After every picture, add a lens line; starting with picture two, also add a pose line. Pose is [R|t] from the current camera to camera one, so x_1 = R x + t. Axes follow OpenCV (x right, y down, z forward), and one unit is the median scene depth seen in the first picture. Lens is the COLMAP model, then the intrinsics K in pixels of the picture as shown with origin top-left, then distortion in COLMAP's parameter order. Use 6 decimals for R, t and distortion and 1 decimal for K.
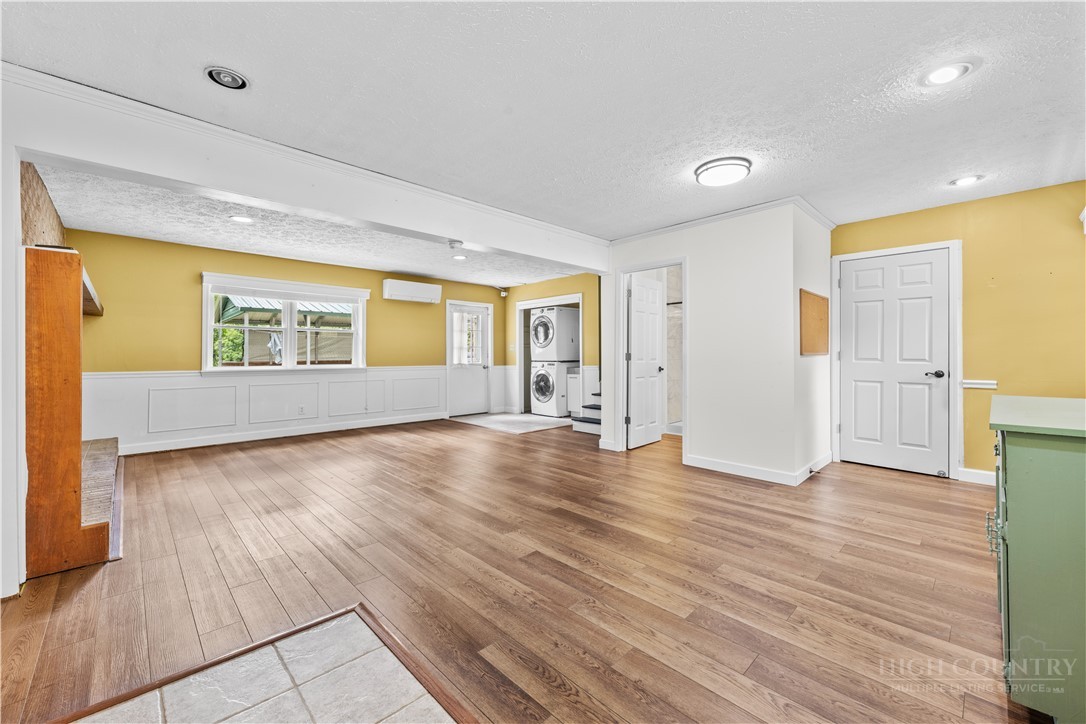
lens RADIAL K [[432.4, 0, 545.9], [0, 432.4, 347.6], [0, 0, 1]] dist [-0.002541, 0.001231]
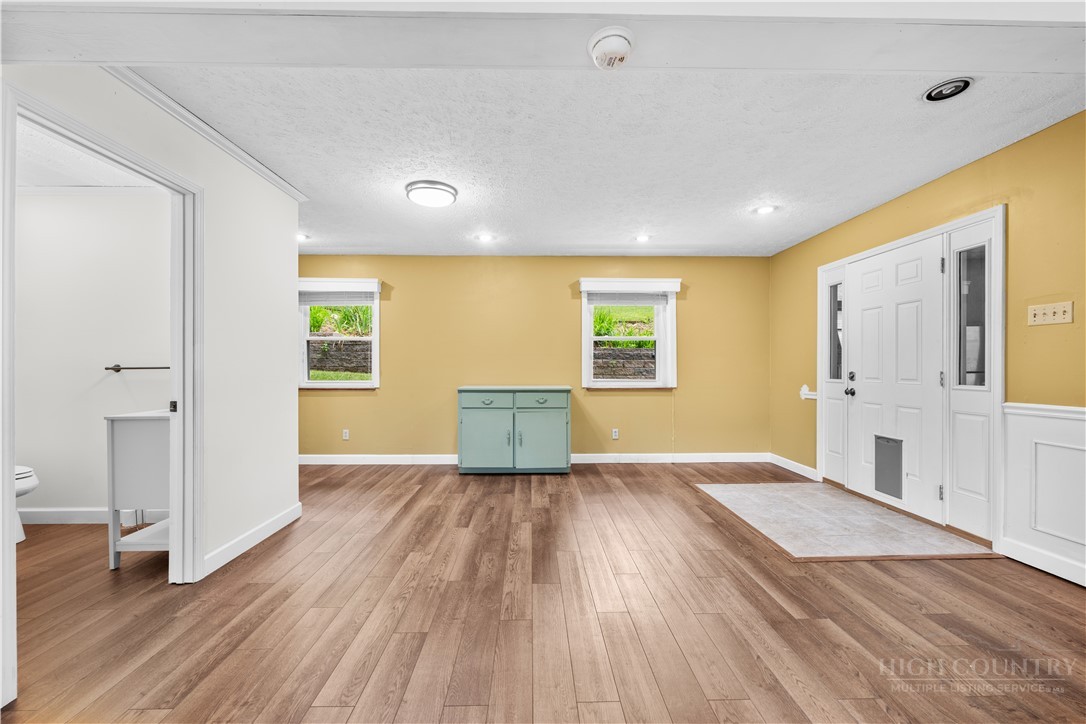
lens RADIAL K [[432.4, 0, 544.7], [0, 432.4, 365.7], [0, 0, 1]] dist [-0.002541, 0.001231]
pose [[-0.729231, 0.003009, 0.684261, -0.216404], [-0.007104, 0.999903, -0.011968, 0.007611], [-0.684231, -0.013589, -0.729139, 0.686026]]
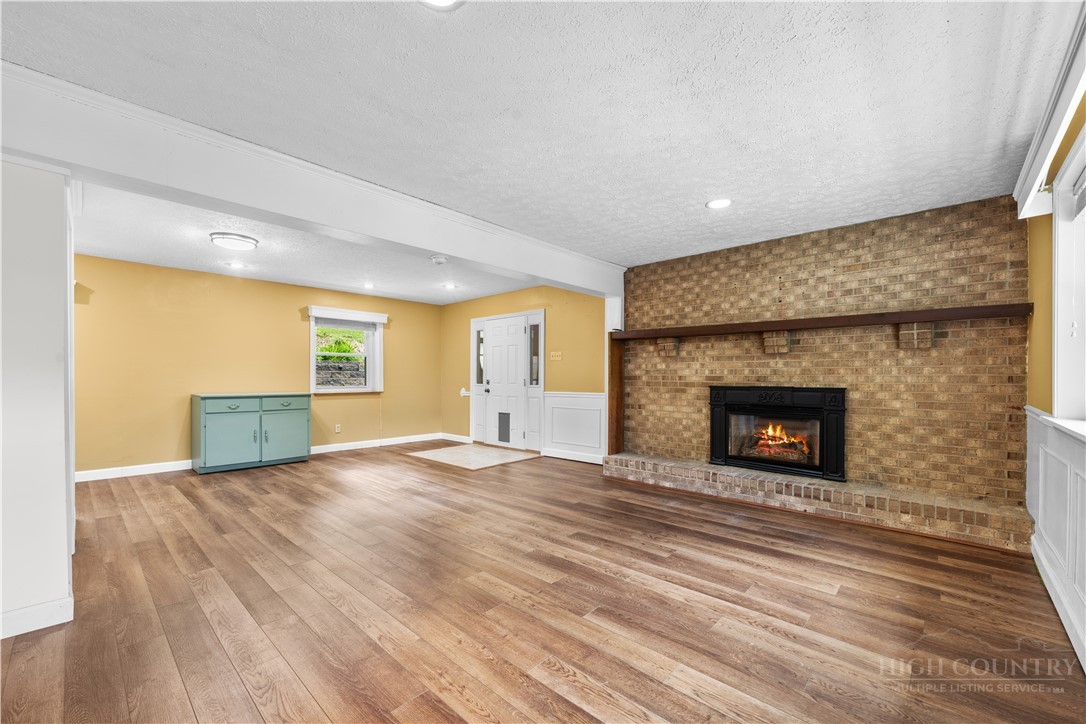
lens RADIAL K [[432.4, 0, 547.0], [0, 432.4, 372.7], [0, 0, 1]] dist [-0.002541, 0.001231]
pose [[-0.998480, -0.001044, -0.055100, -0.207225], [0.000284, 0.999710, -0.024079, 0.014266], [0.055110, -0.024058, -0.998190, 1.041477]]
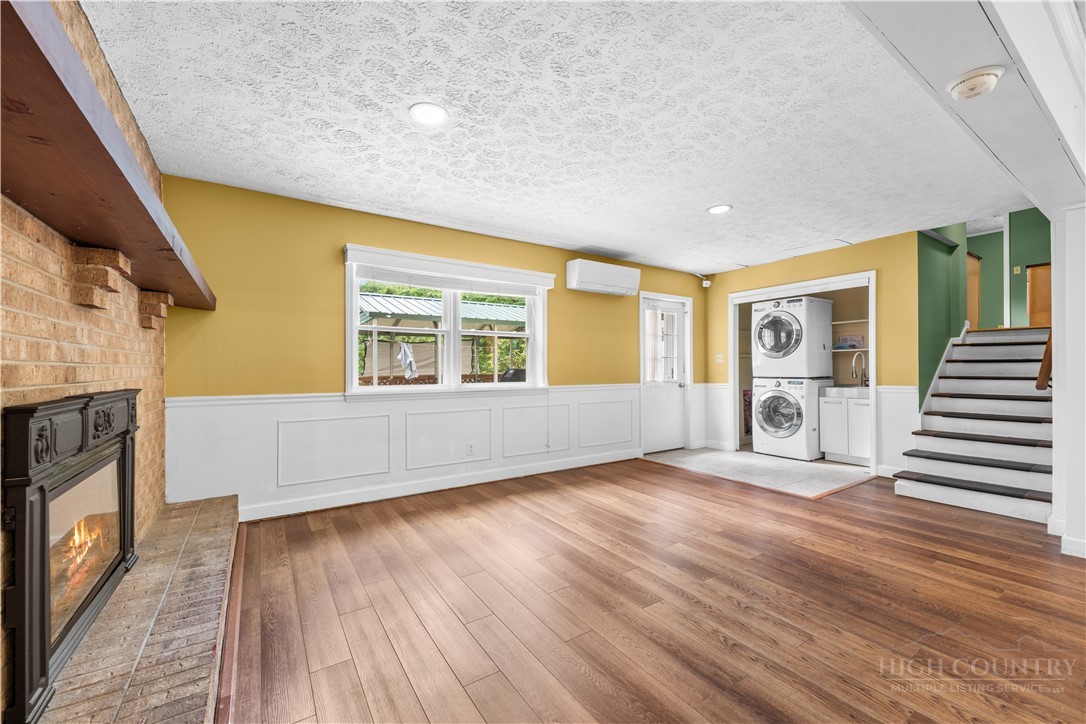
lens RADIAL K [[432.4, 0, 549.9], [0, 432.4, 368.7], [0, 0, 1]] dist [-0.002541, 0.001231]
pose [[0.985567, -0.001671, -0.169280, -0.277590], [0.004536, 0.999853, 0.016540, 0.004617], [0.169227, -0.017069, 0.985429, 0.294215]]
